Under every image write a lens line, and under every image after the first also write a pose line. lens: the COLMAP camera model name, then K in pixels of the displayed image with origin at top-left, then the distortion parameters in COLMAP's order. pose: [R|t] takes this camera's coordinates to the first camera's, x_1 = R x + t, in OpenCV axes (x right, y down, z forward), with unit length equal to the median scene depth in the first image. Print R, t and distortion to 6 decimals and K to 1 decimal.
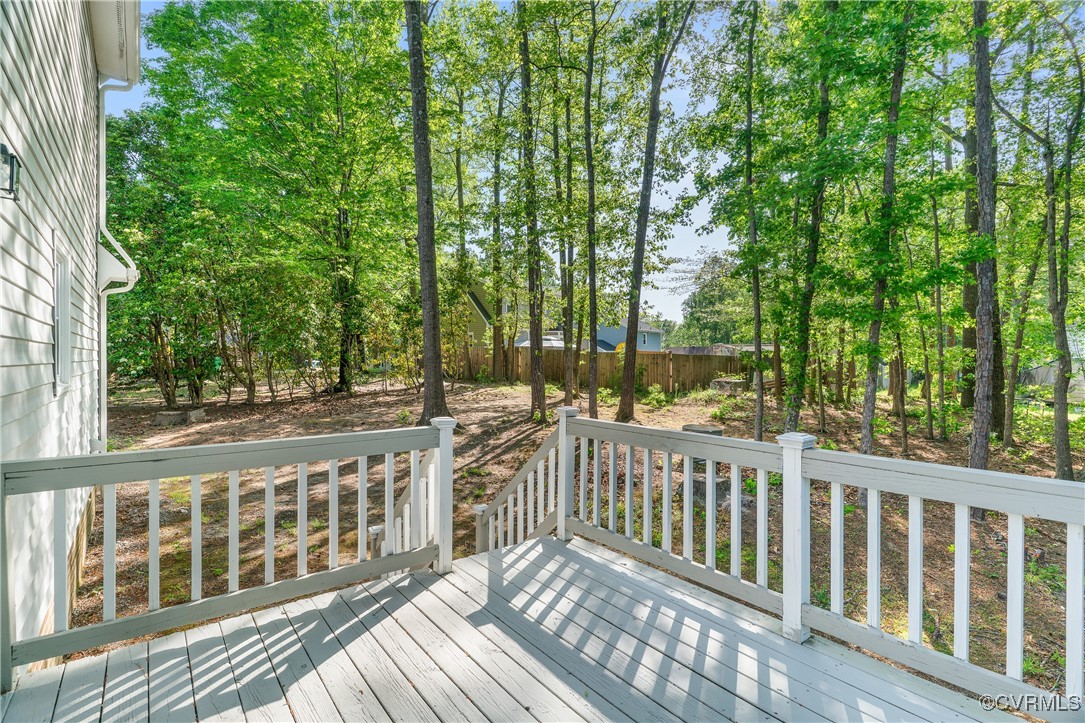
lens RADIAL K [[517.5, 0, 542.2], [0, 517.5, 360.6], [0, 0, 1]] dist [0.009996, 0.000914]
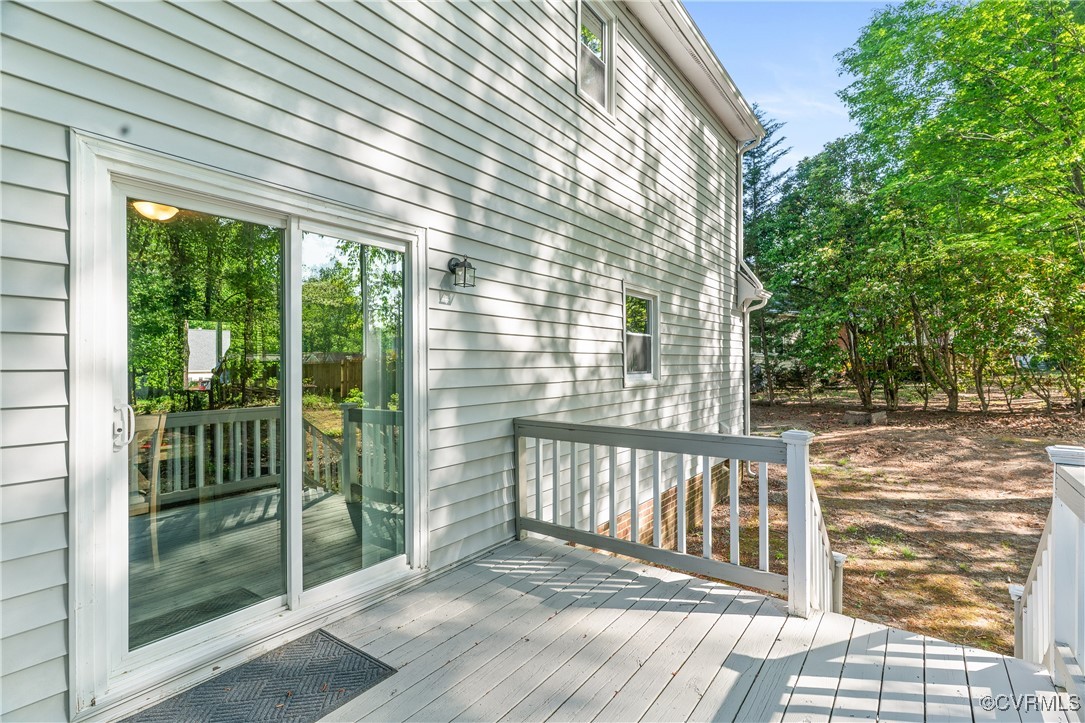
lens RADIAL K [[517.5, 0, 541.0], [0, 517.5, 365.0], [0, 0, 1]] dist [0.009996, 0.000914]
pose [[0.274221, -0.000321, -0.961667, 0.476153], [0.003335, 0.999994, 0.000618, 0.000232], [0.961661, -0.003377, 0.274221, 0.341713]]
